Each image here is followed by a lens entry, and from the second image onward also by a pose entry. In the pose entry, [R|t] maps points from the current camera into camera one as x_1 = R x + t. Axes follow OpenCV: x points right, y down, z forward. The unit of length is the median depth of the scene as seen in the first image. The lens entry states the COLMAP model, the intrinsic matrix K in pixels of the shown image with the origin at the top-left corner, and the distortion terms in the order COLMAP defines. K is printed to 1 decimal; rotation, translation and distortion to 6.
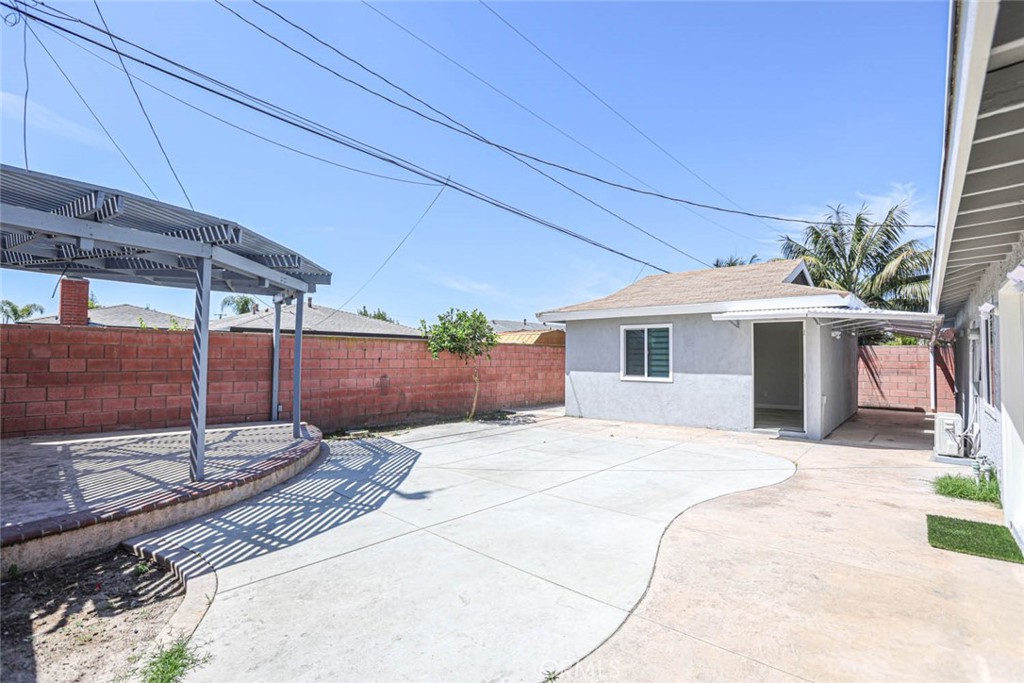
lens RADIAL K [[489.1, 0, 503.8], [0, 489.1, 338.4], [0, 0, 1]] dist [-0.070869, 0.030449]
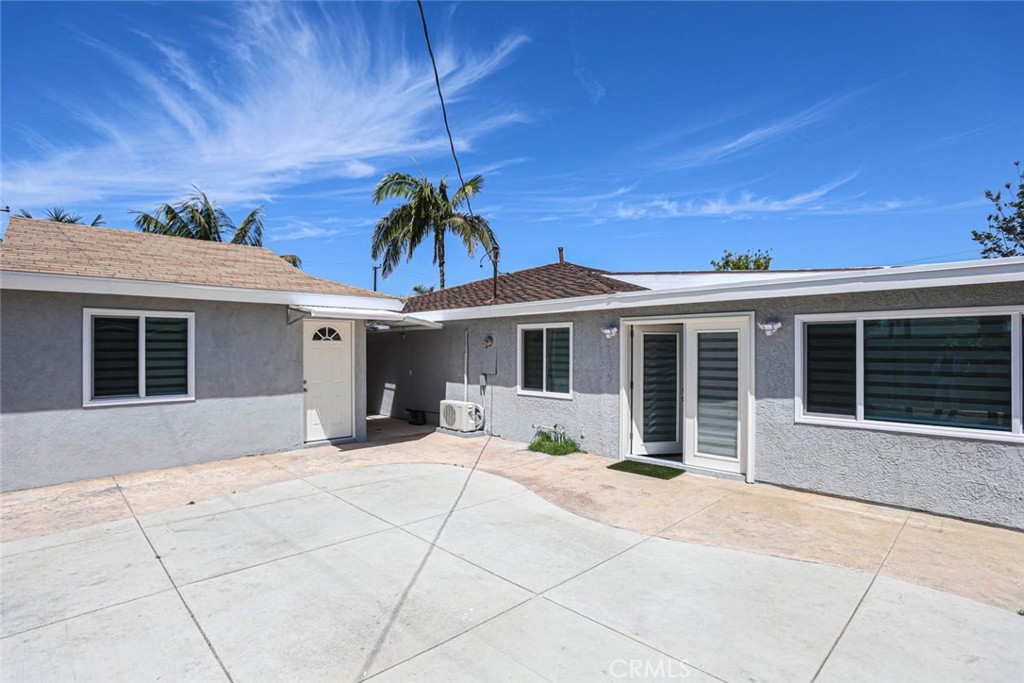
lens RADIAL K [[501.6, 0, 512.0], [0, 501.6, 341.5], [0, 0, 1]] dist [-0.098046, 0.033524]
pose [[0.079945, 0.011257, 0.996736, -0.536946], [-0.023273, 0.999685, -0.009423, 0.009951], [-0.996528, -0.022444, 0.080182, 0.983622]]
